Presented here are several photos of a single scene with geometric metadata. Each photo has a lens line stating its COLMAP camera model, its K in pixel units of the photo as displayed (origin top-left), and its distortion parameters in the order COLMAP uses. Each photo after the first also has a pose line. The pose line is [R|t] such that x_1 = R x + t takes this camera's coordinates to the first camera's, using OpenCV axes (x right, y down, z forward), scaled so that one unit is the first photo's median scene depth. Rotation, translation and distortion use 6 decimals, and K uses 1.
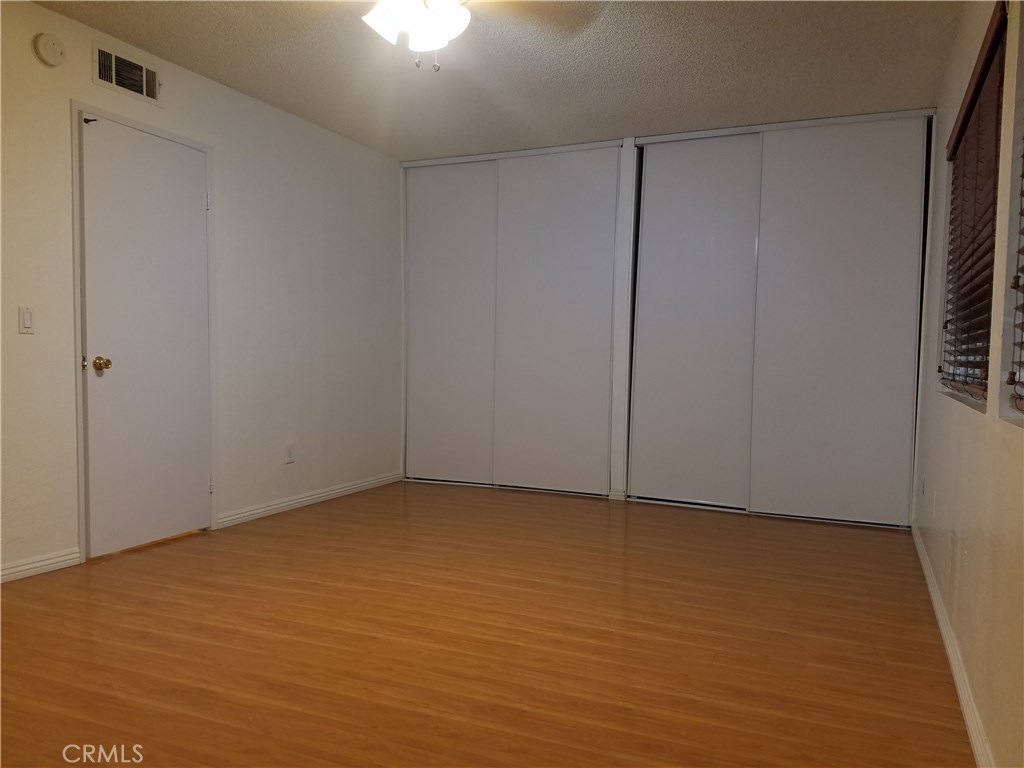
lens RADIAL K [[759.4, 0, 512.0], [0, 759.4, 384.0], [0, 0, 1]] dist [0.254557, -0.427260]
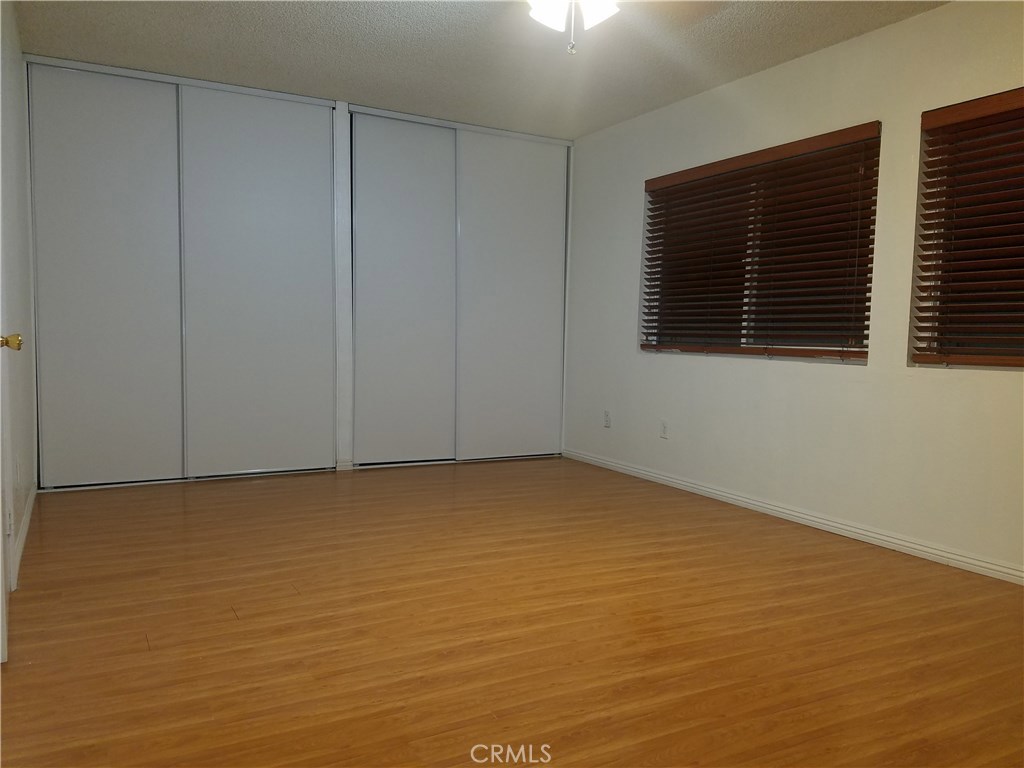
lens RADIAL K [[778.1, 0, 512.0], [0, 778.1, 384.0], [0, 0, 1]] dist [0.206385, -0.337206]
pose [[0.614877, -0.055634, 0.786658, -0.904547], [0.016570, 0.998200, 0.057644, -0.020824], [-0.788449, -0.022409, 0.614692, 0.391650]]
